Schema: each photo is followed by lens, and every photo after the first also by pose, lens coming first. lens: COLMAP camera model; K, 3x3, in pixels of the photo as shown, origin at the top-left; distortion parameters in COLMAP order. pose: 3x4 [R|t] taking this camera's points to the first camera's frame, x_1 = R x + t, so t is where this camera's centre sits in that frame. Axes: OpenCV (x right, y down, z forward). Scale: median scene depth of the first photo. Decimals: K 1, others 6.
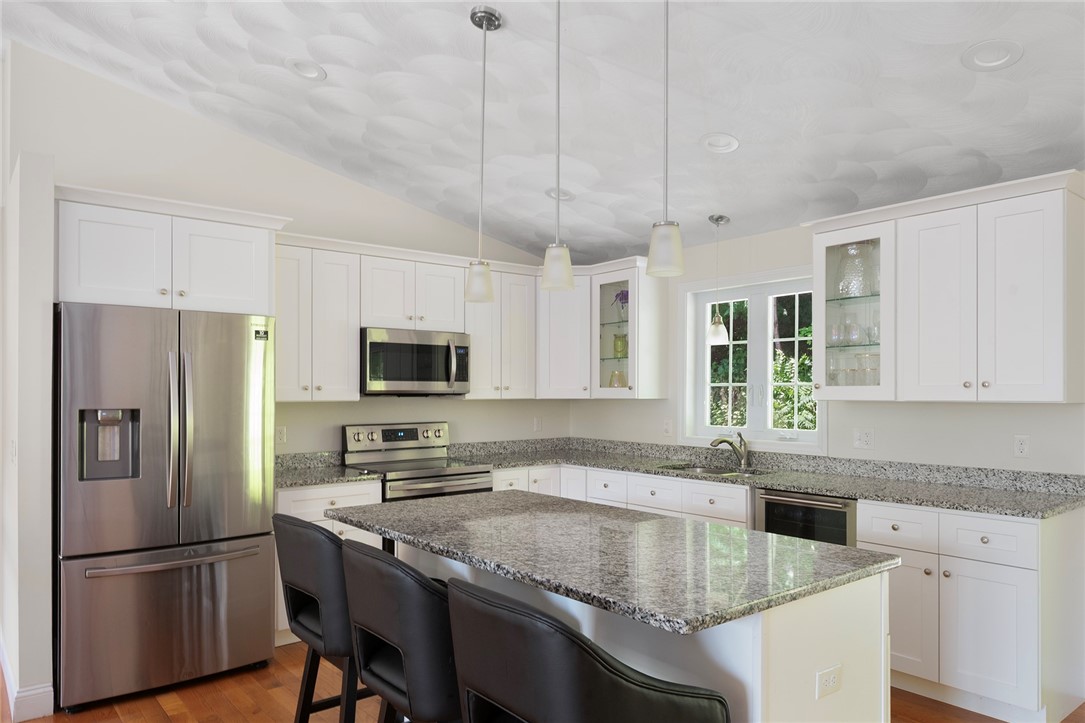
lens RADIAL K [[730.8, 0, 559.4], [0, 730.8, 403.3], [0, 0, 1]] dist [0.003908, -0.002540]
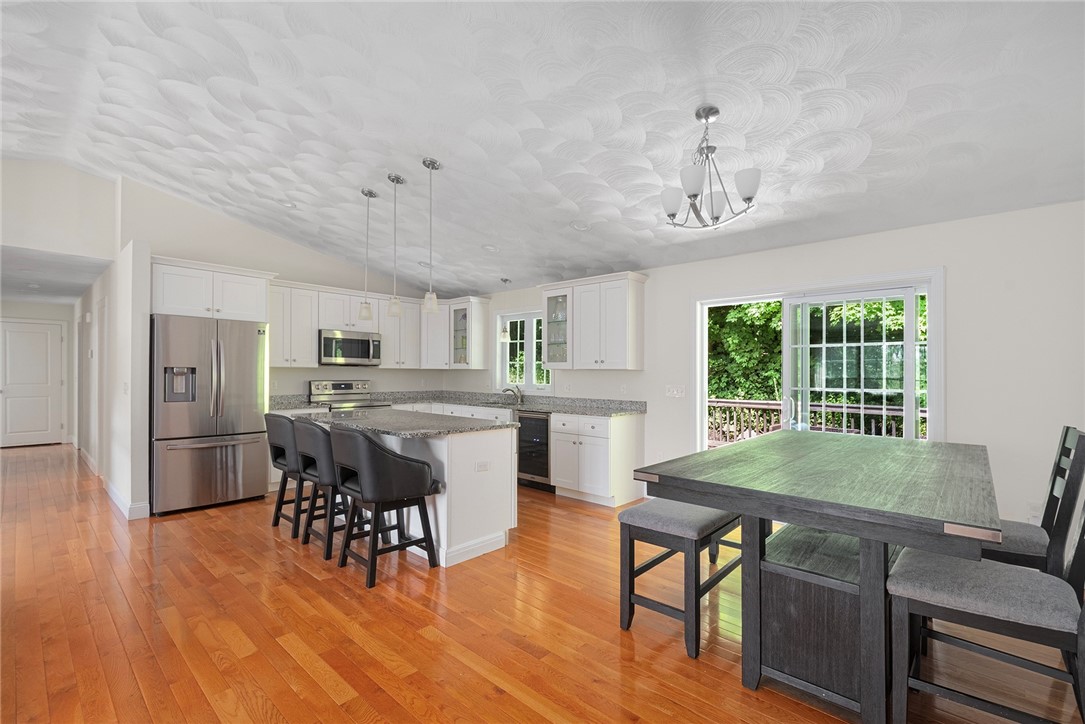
lens RADIAL K [[480.7, 0, 558.9], [0, 480.7, 386.1], [0, 0, 1]] dist [-0.001985, -0.000965]
pose [[0.988296, 0.007060, 0.152383, 0.167166], [-0.008784, 0.999905, 0.010640, 0.027514], [-0.152293, -0.011854, 0.988264, -0.358259]]
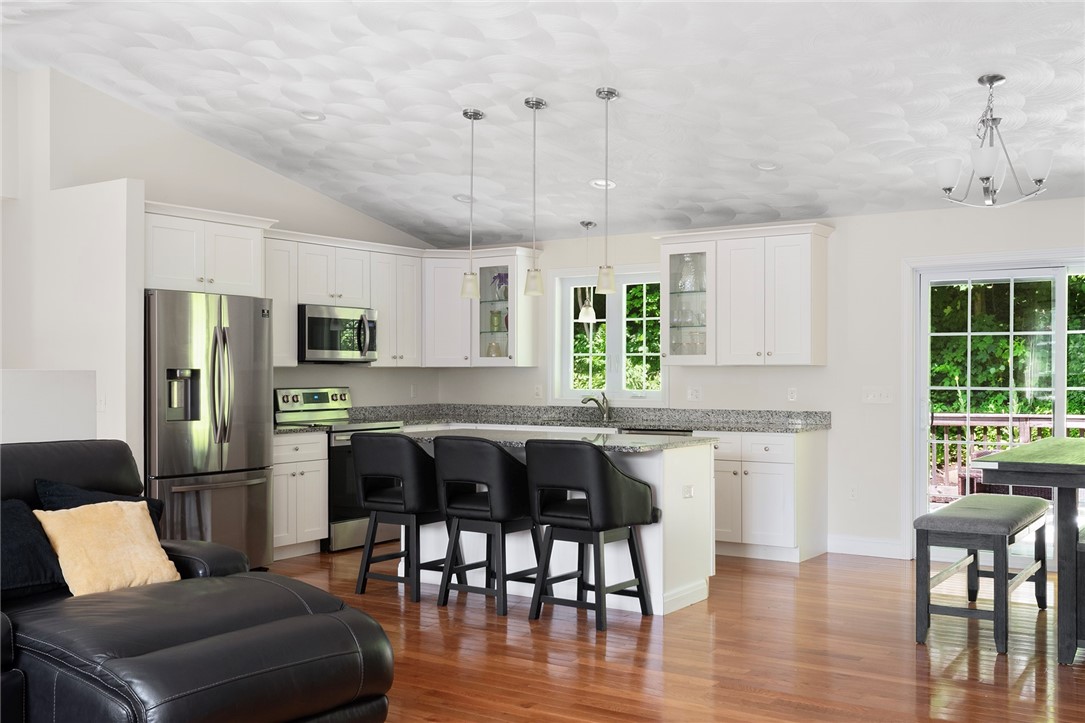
lens RADIAL K [[1113.6, 0, 544.6], [0, 1113.6, 425.8], [0, 0, 1]] dist [0.005595, 0.010576]
pose [[0.960517, -0.013554, 0.277892, -0.410612], [0.004815, 0.999473, 0.032107, 0.037444], [-0.278181, -0.029502, 0.960076, -0.876542]]
